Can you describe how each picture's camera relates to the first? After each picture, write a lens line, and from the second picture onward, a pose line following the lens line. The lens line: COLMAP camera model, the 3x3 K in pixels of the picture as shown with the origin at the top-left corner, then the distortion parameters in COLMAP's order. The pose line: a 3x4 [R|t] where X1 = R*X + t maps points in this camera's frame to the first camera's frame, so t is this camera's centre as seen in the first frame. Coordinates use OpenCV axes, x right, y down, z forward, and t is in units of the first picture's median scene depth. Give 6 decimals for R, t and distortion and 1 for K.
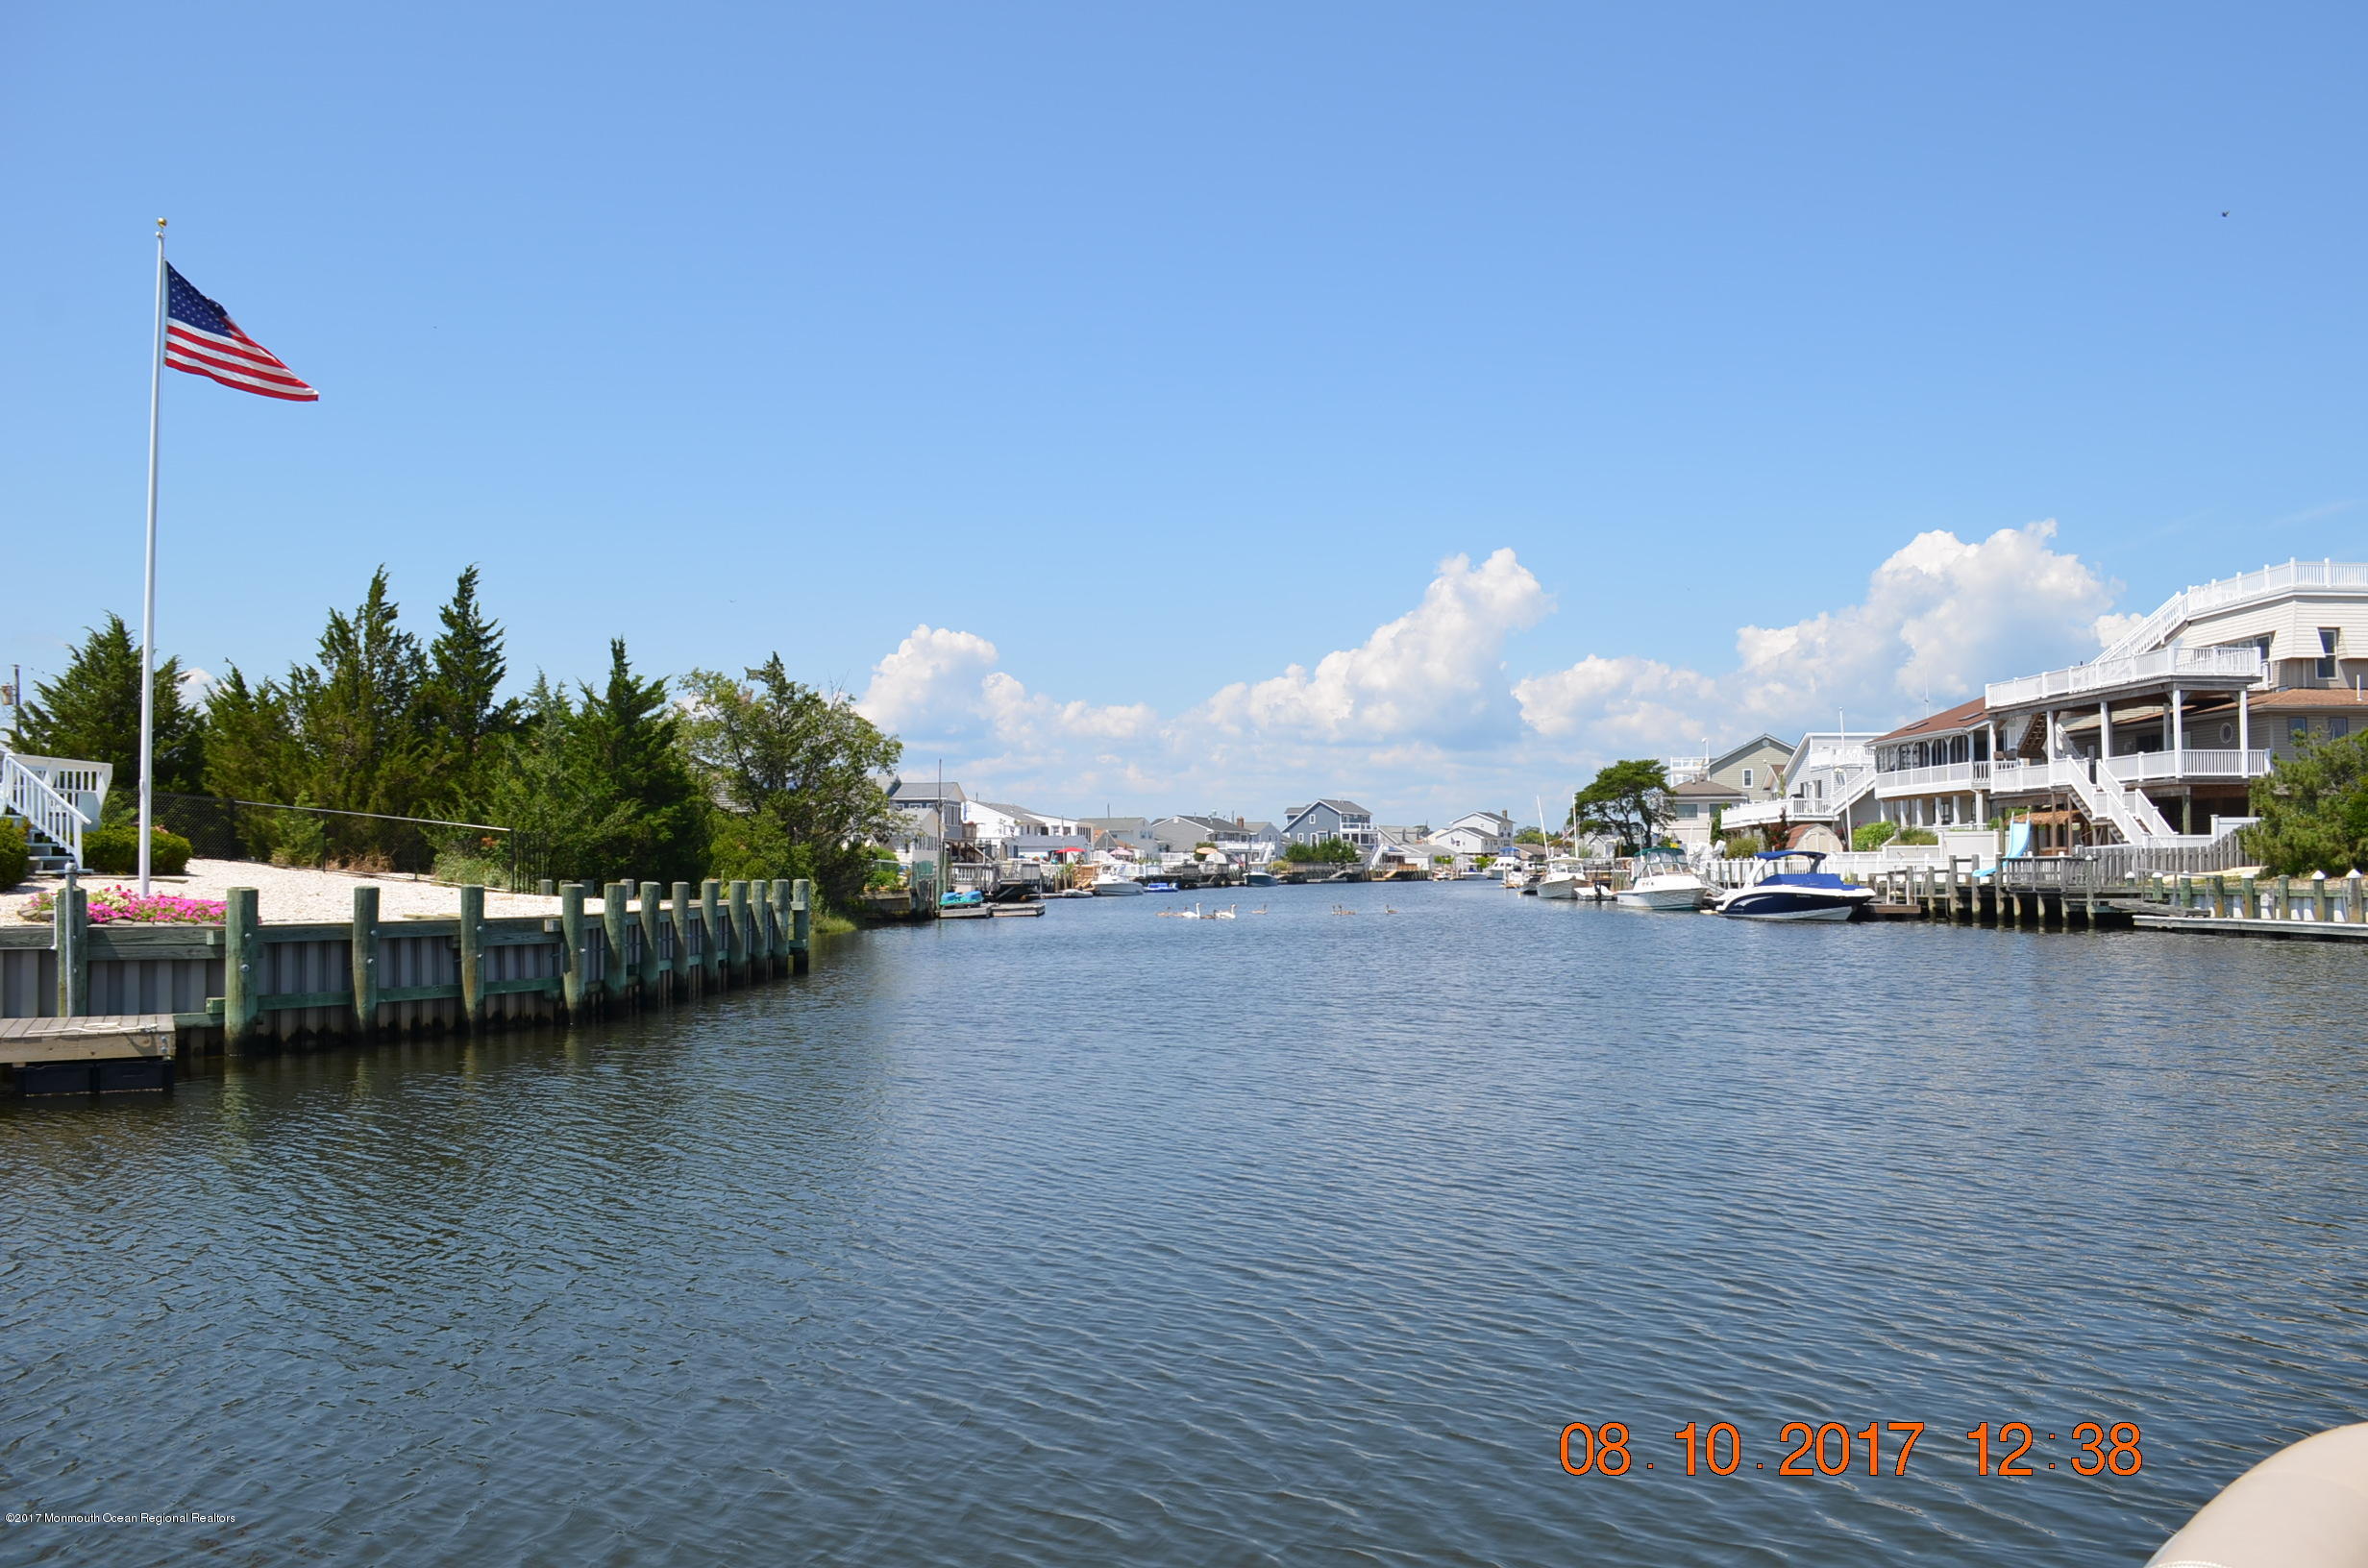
lens RADIAL K [[1855.7, 0, 1194.0], [0, 1855.7, 806.3], [0, 0, 1]] dist [-0.083193, 0.011893]
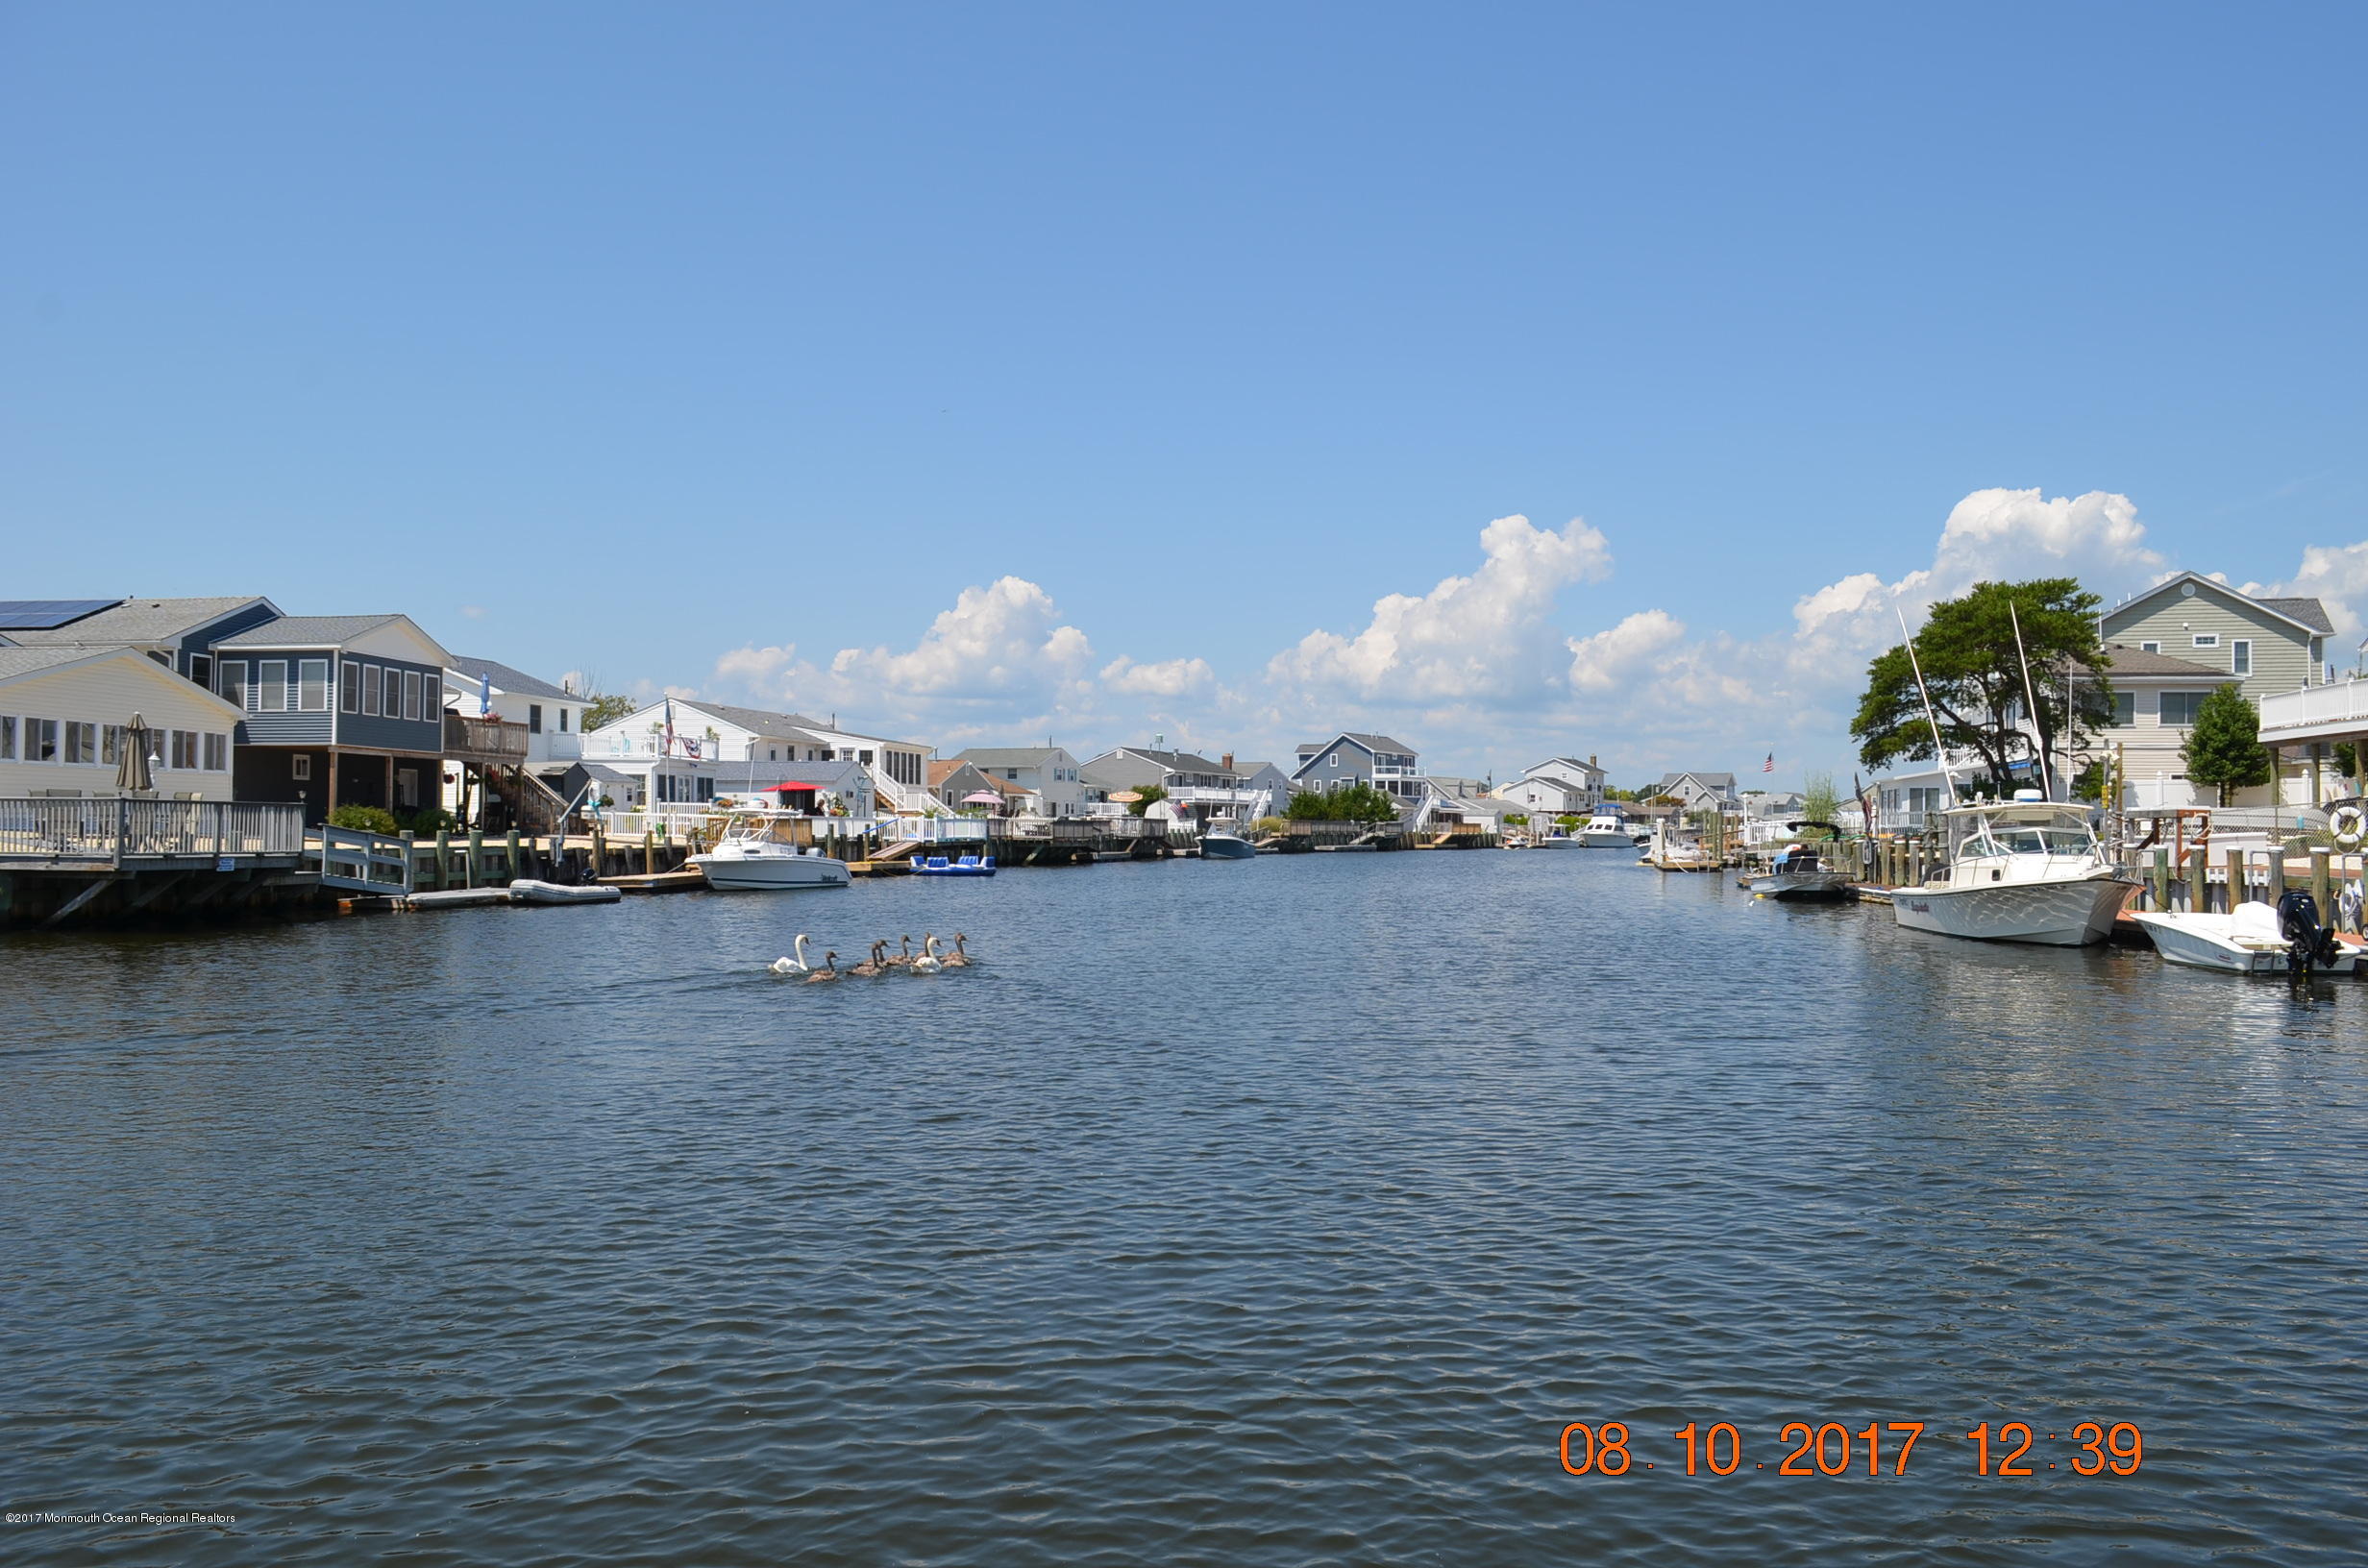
lens RADIAL K [[1855.7, 0, 1194.0], [0, 1855.7, 806.3], [0, 0, 1]] dist [-0.083193, 0.011893]
pose [[0.999543, 0.009556, -0.028676, 0.032972], [-0.008935, 0.999725, 0.021700, 0.010300], [0.028876, -0.021434, 0.999353, 0.306483]]
